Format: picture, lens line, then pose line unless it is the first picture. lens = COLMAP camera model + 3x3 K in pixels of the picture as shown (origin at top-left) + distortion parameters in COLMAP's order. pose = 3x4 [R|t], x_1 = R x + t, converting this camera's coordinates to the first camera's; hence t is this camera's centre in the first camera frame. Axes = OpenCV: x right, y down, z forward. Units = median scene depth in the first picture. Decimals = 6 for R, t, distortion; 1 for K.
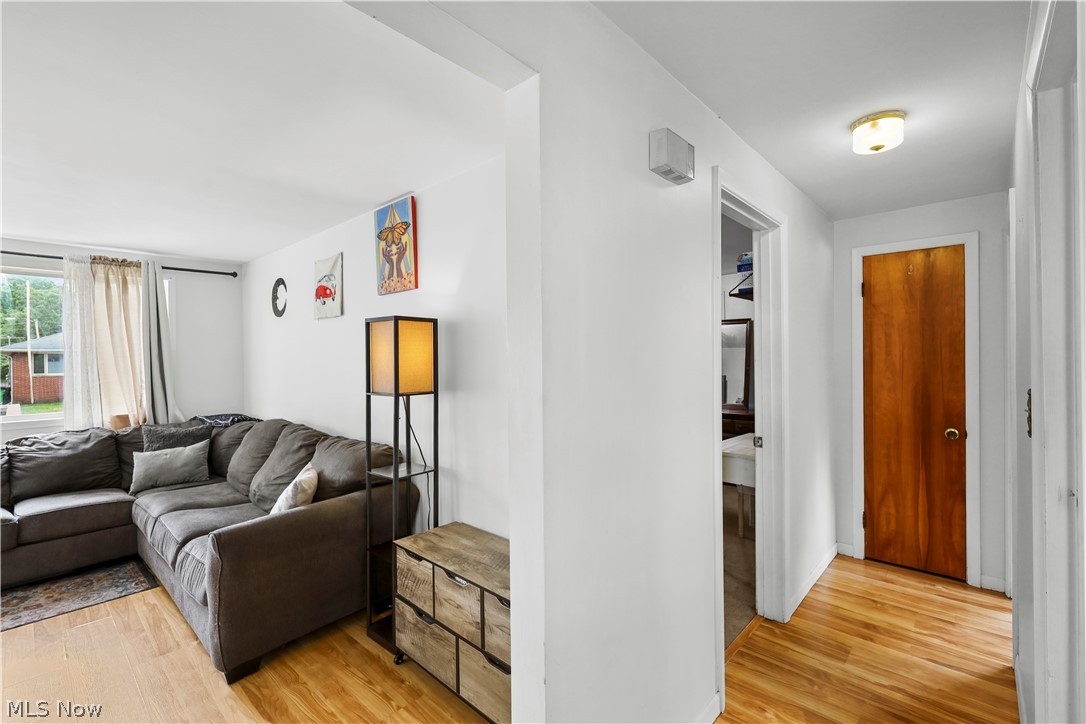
lens RADIAL K [[470.6, 0, 542.9], [0, 470.6, 359.6], [0, 0, 1]] dist [0.001490, 0.000349]
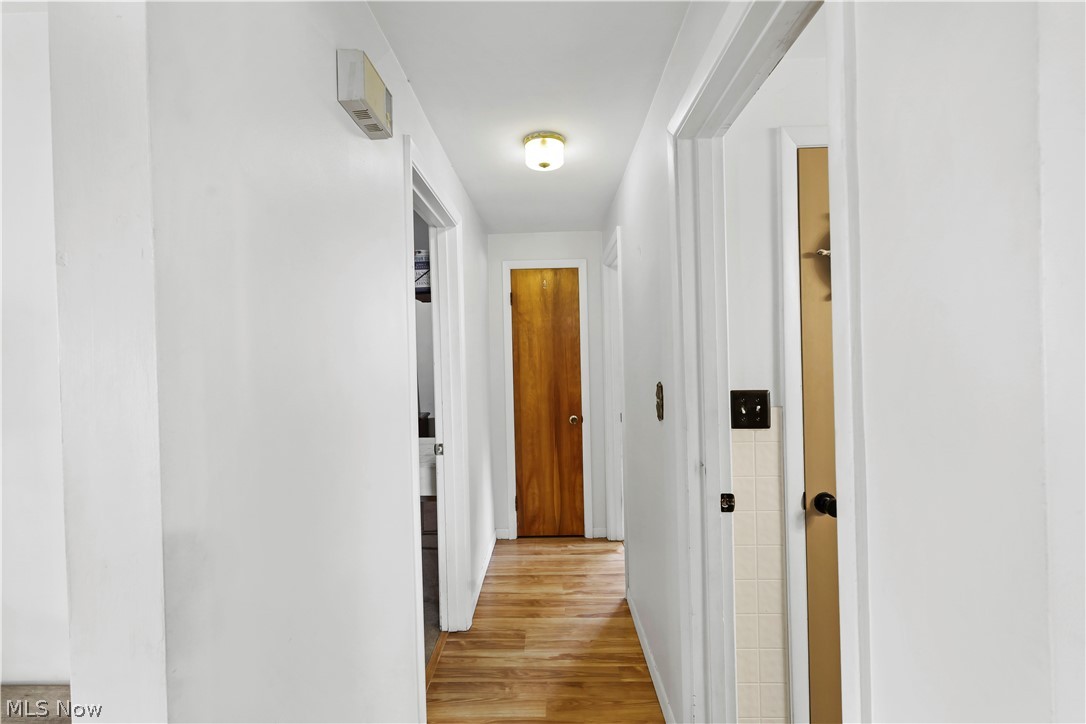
lens RADIAL K [[470.6, 0, 542.9], [0, 470.6, 359.6], [0, 0, 1]] dist [0.001490, 0.000349]
pose [[0.750850, -0.013501, 0.660335, -0.009698], [0.019313, 0.999812, -0.001518, -0.000606], [-0.660191, 0.013893, 0.750969, 0.135275]]
